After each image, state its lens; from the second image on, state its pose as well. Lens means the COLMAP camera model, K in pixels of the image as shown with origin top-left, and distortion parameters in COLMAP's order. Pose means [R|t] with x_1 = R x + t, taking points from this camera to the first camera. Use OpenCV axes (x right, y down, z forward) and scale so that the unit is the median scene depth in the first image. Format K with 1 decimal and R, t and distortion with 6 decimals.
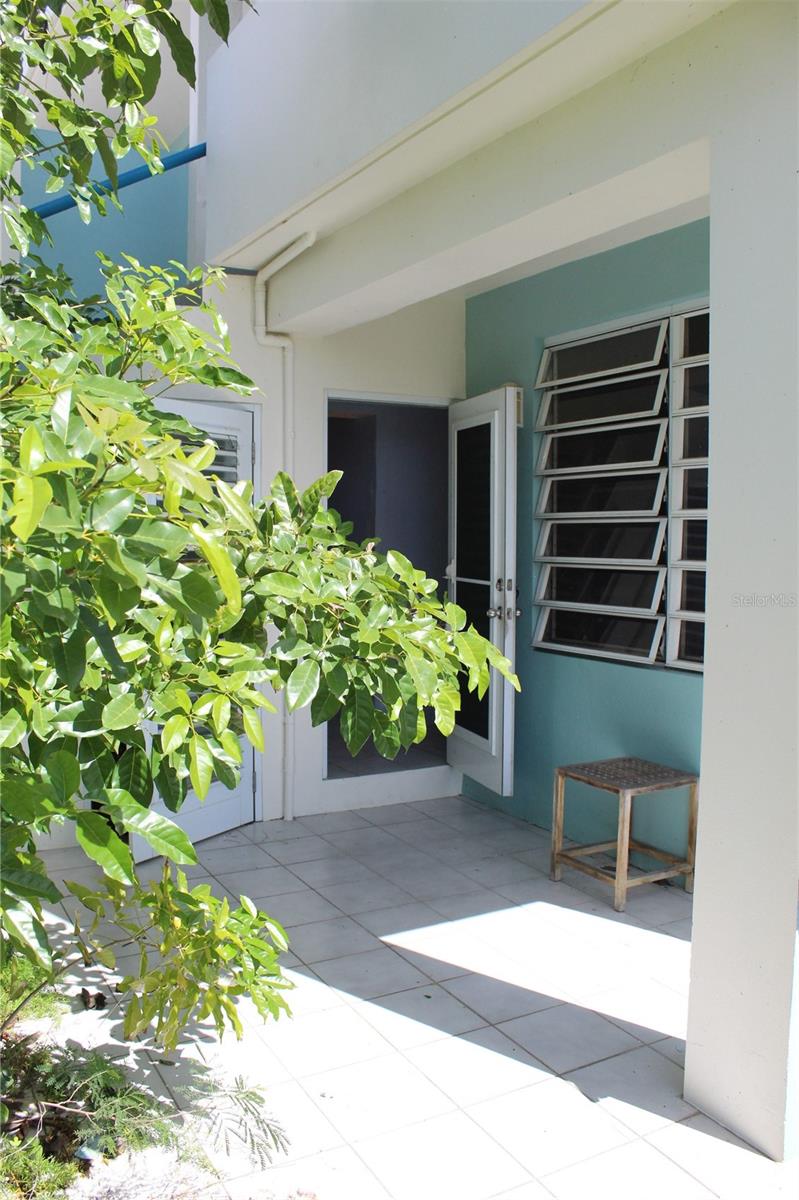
lens RADIAL K [[992.9, 0, 399.5], [0, 992.9, 600.0], [0, 0, 1]] dist [-0.164925, 0.153530]
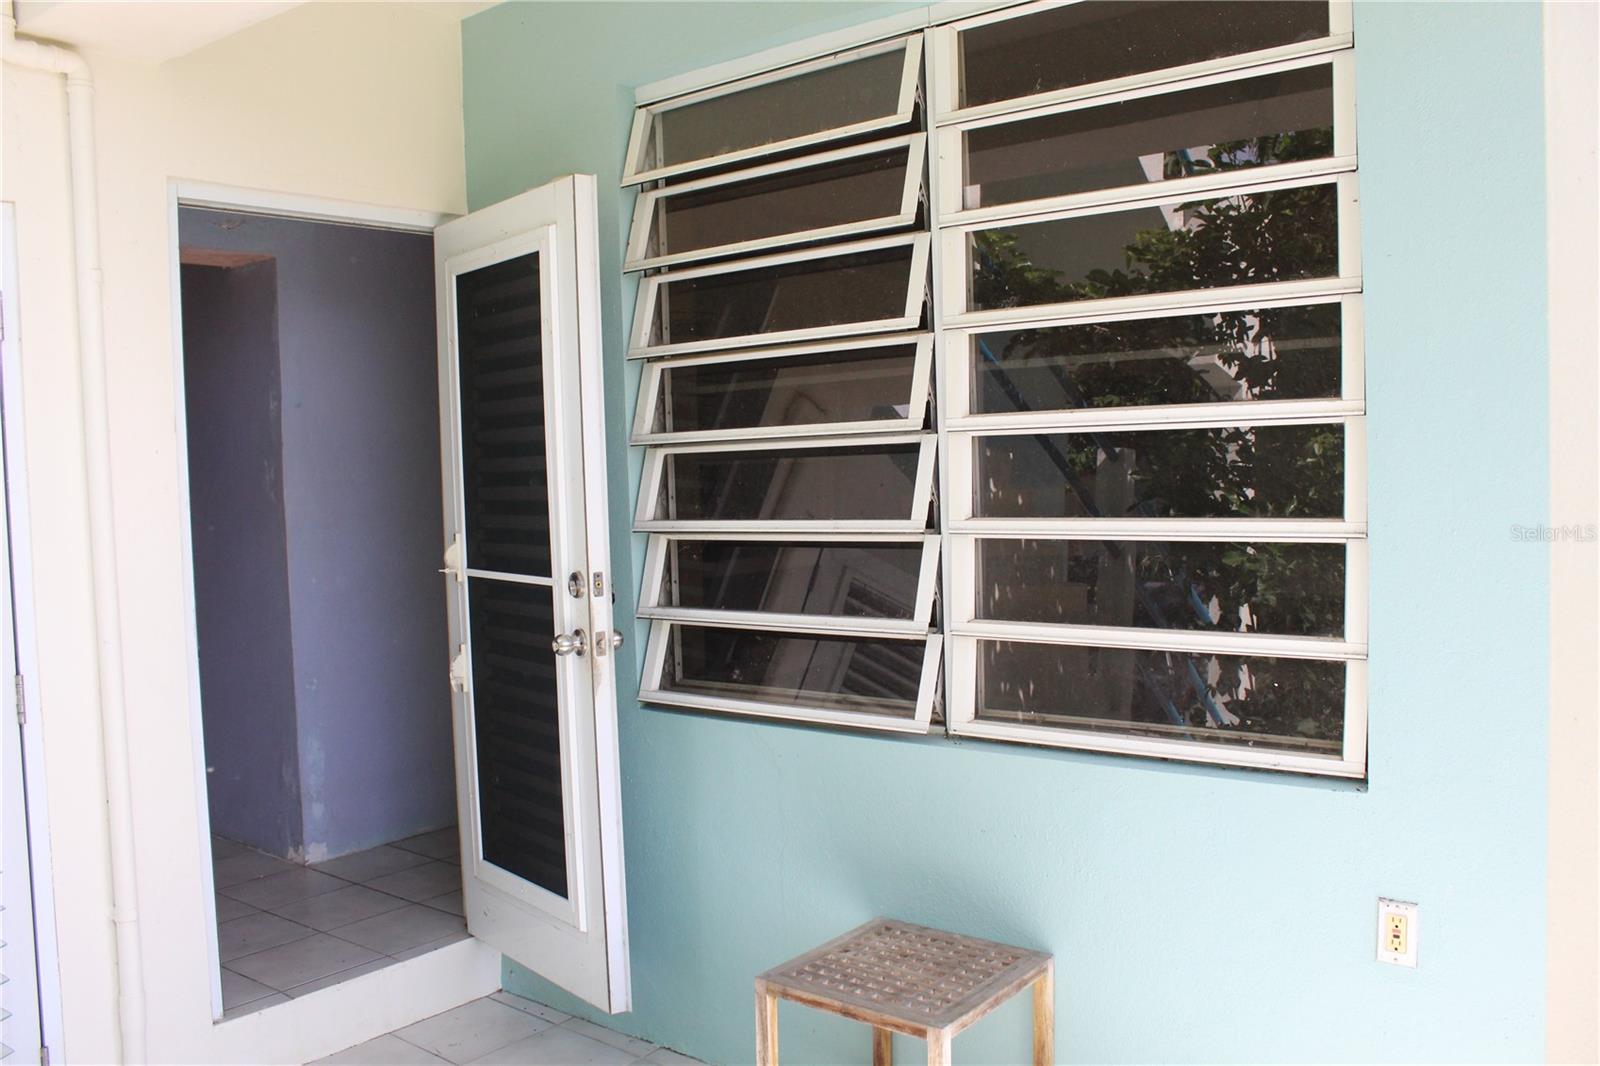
lens RADIAL K [[1323.9, 0, 800.0], [0, 1323.9, 533.0], [0, 0, 1]] dist [-0.164925, 0.153530]
pose [[0.927381, -0.052366, 0.370436, -0.033582], [0.058773, 0.998253, -0.006022, -0.029855], [-0.369473, 0.027357, 0.928839, 0.358364]]
